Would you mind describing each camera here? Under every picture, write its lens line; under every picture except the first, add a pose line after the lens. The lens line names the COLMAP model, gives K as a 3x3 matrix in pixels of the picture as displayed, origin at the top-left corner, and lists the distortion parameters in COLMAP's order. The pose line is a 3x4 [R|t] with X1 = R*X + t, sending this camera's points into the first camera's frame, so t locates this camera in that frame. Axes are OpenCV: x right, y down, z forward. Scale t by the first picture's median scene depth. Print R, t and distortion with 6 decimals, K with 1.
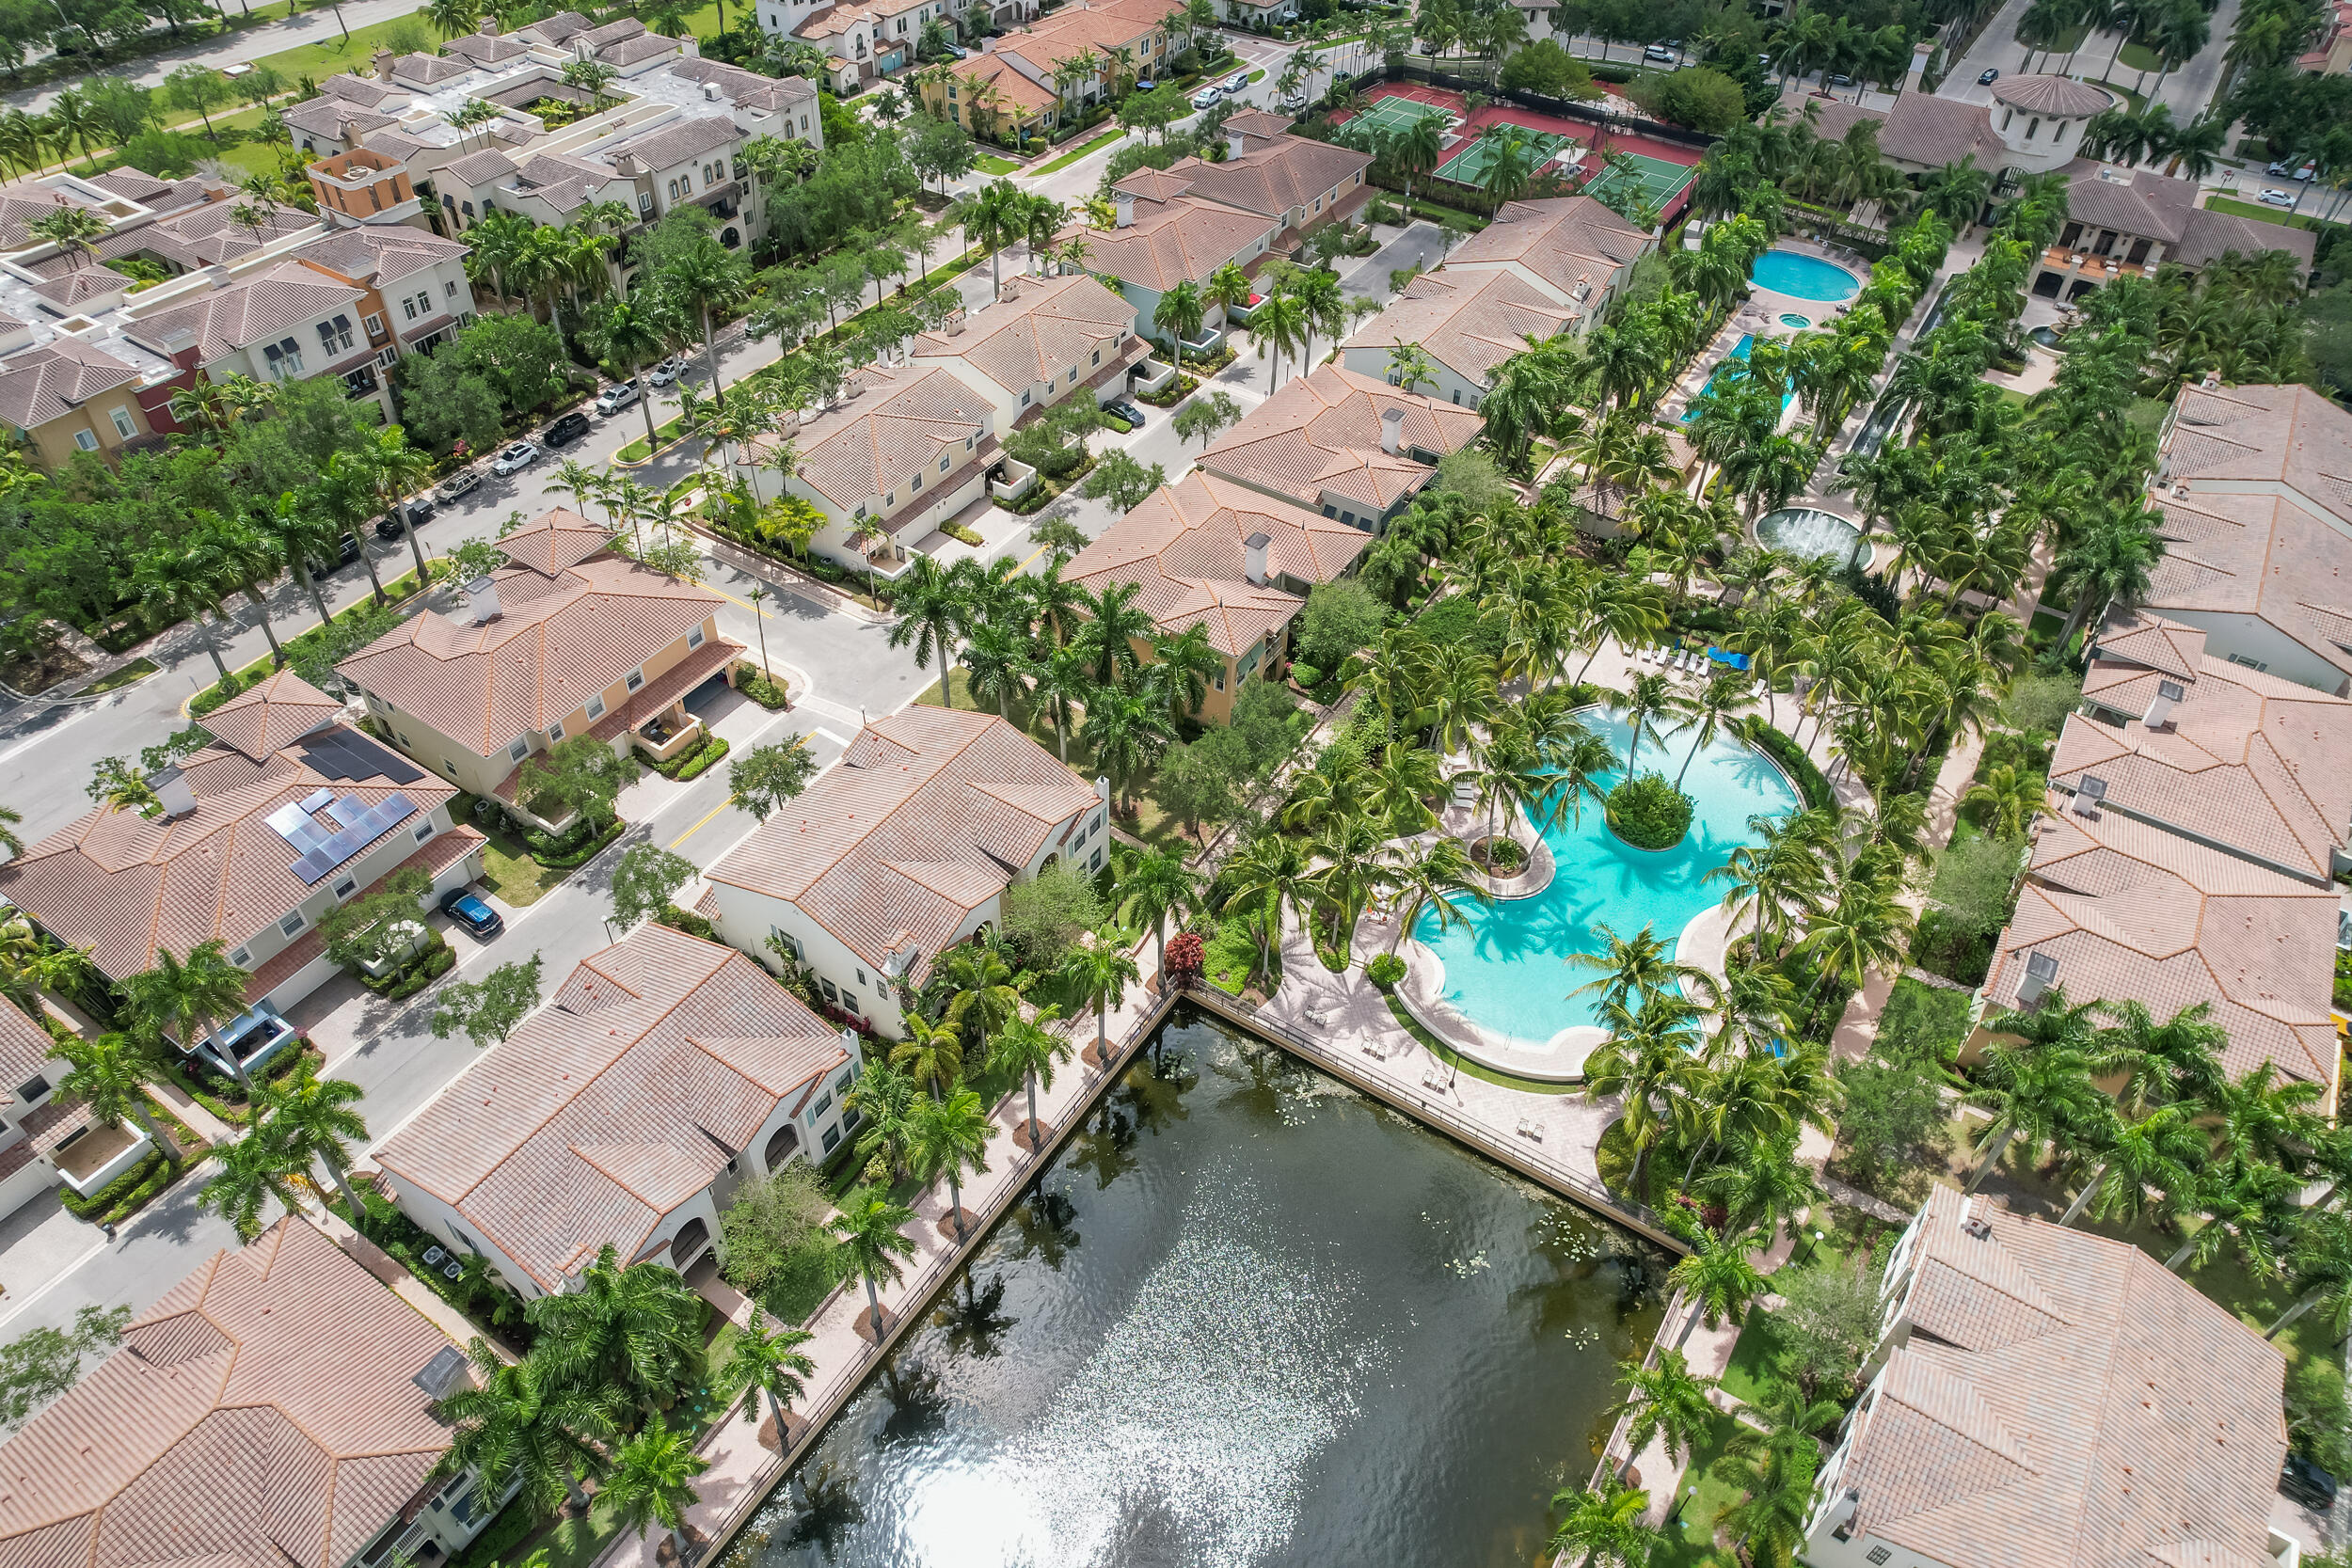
lens RADIAL K [[1521.5, 0, 1176.0], [0, 1521.5, 784.0], [0, 0, 1]] dist [-0.077488, 0.072336]
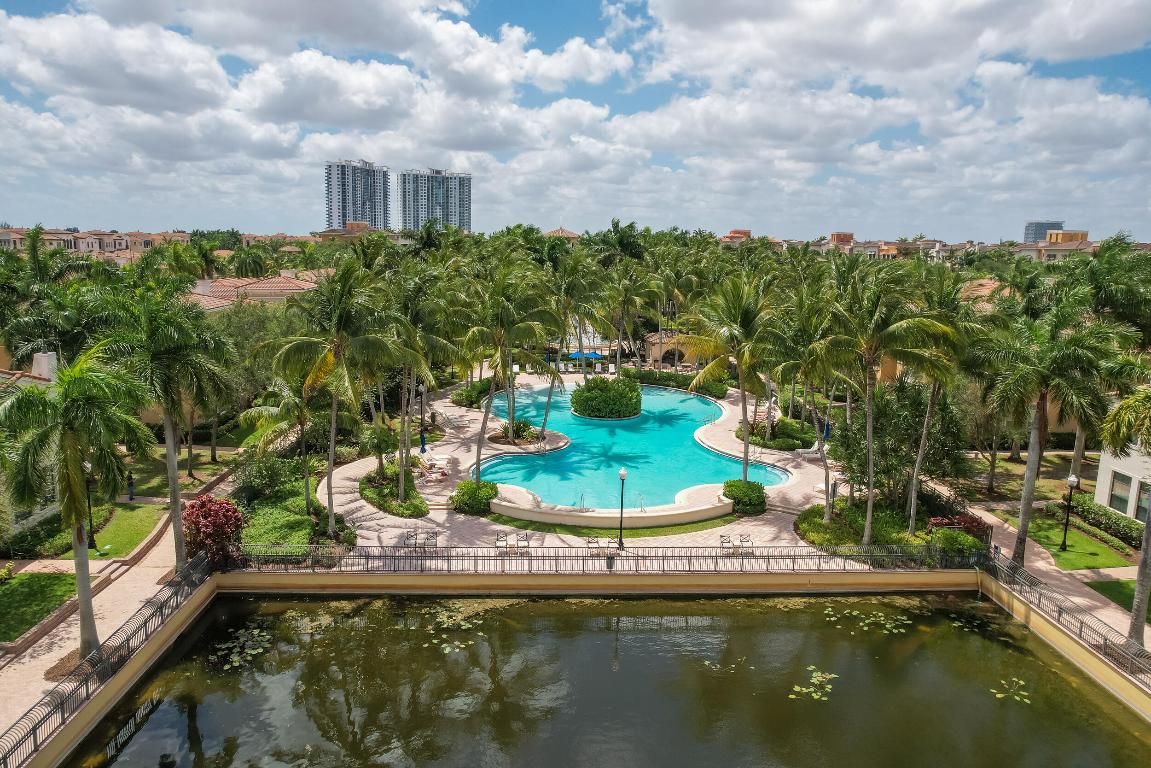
lens RADIAL K [[744.7, 0, 575.5], [0, 744.7, 384.0], [0, 0, 1]] dist [-0.077488, 0.072336]
pose [[0.811077, -0.119309, 0.572643, -0.031800], [0.405203, 0.820640, -0.402939, 0.204168], [-0.421860, 0.558851, 0.713947, 0.518622]]
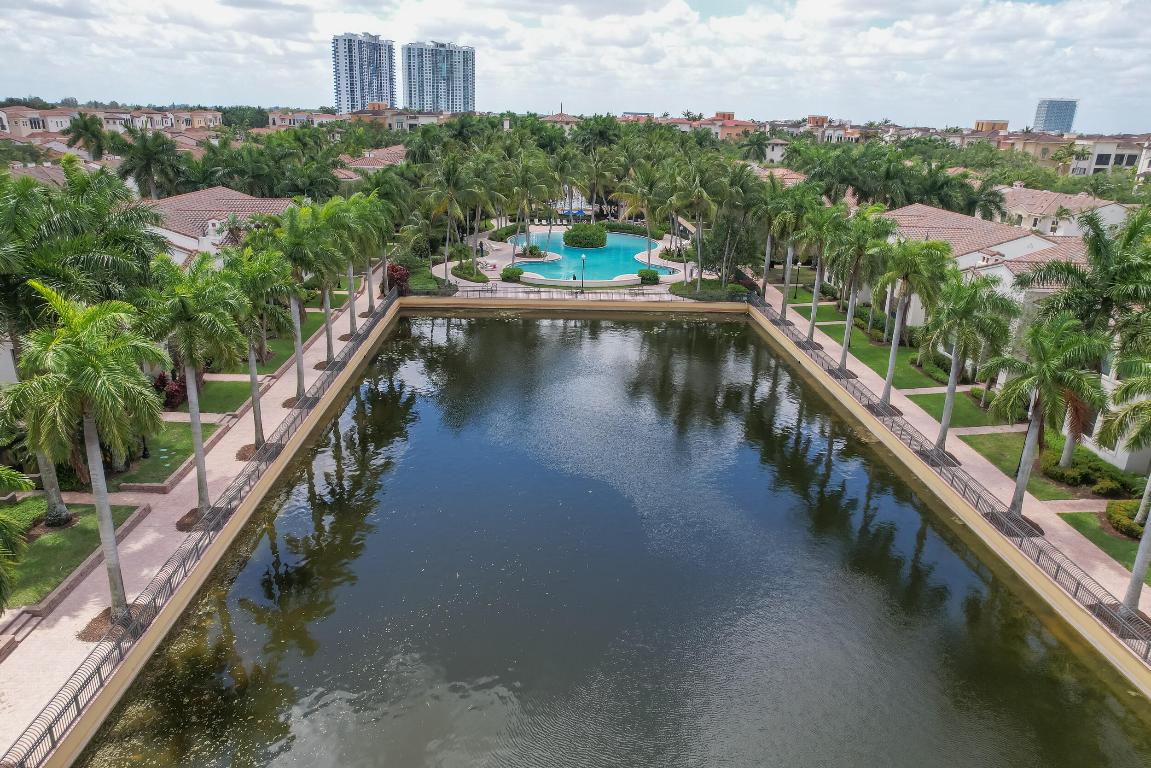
lens RADIAL K [[744.7, 0, 575.5], [0, 744.7, 384.0], [0, 0, 1]] dist [-0.077488, 0.072336]
pose [[0.813920, -0.201769, 0.544816, -0.209886], [0.396478, 0.878354, -0.267020, 0.370032], [-0.424665, 0.433340, 0.794907, 0.305228]]
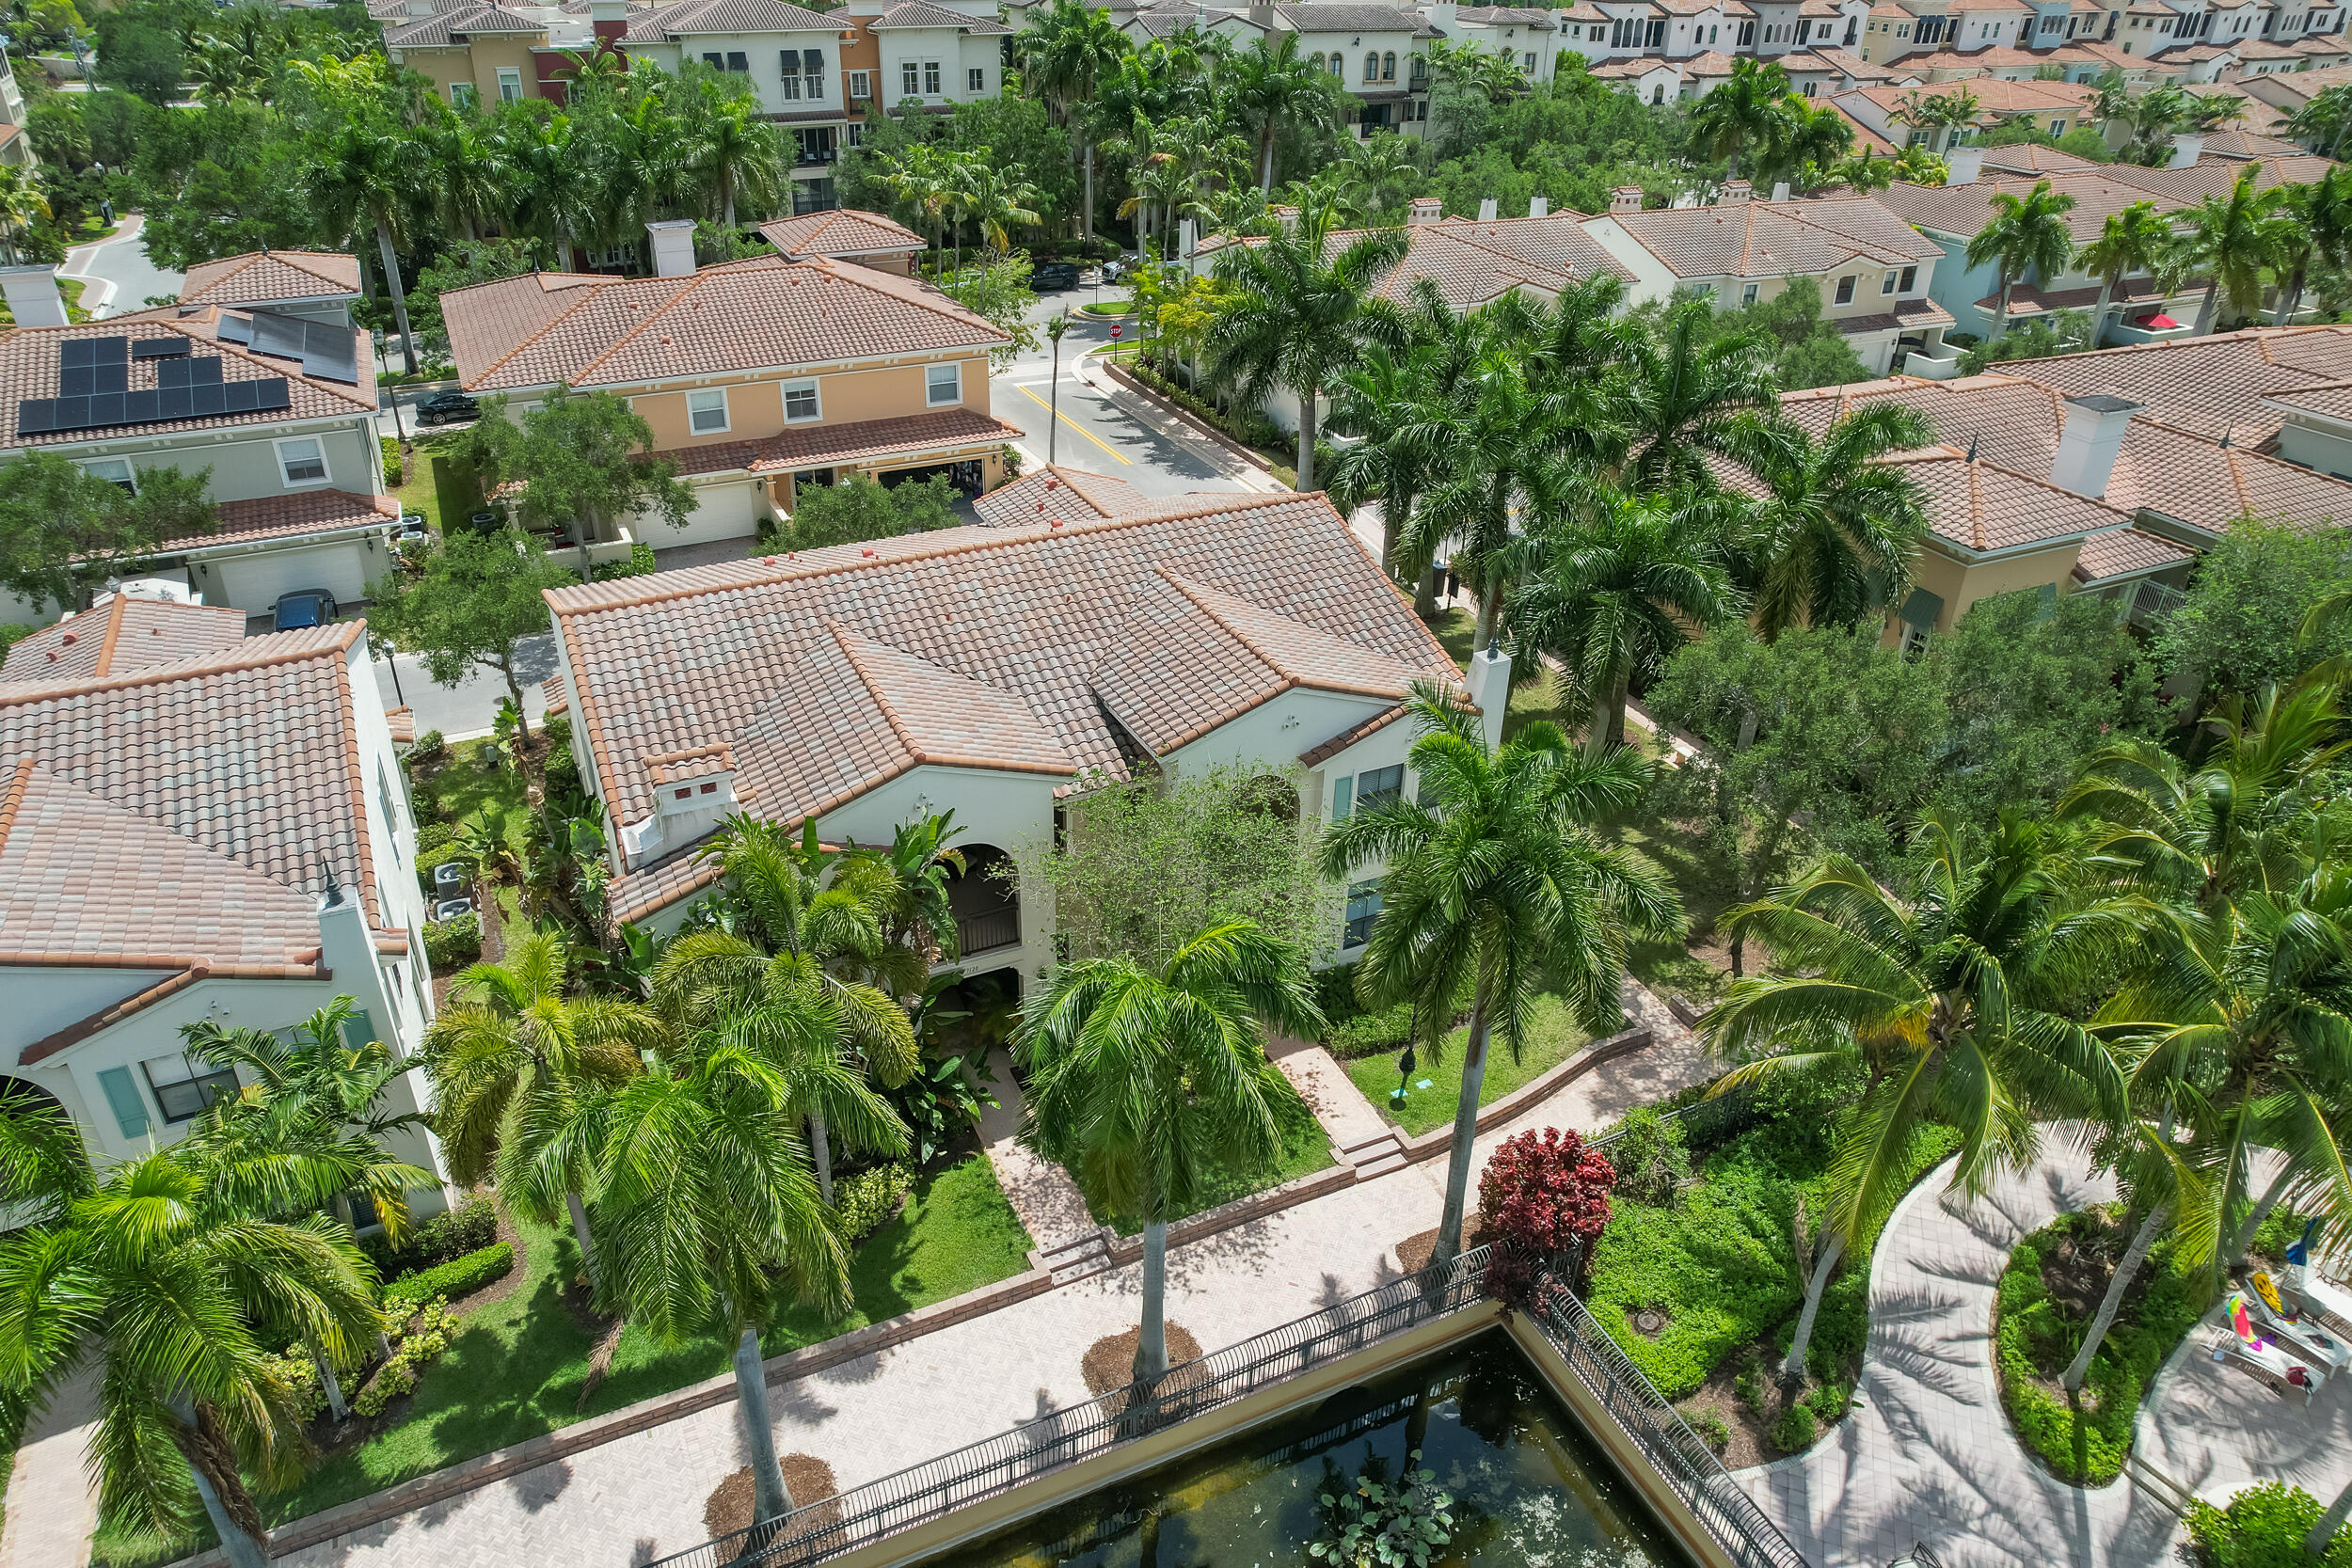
lens RADIAL K [[1521.5, 0, 1176.0], [0, 1521.5, 784.0], [0, 0, 1]] dist [-0.077488, 0.072336]
pose [[0.848534, 0.256178, -0.462993, 0.050781], [-0.360593, 0.920313, -0.151646, 0.085589], [0.387250, 0.295629, 0.873293, 0.534823]]
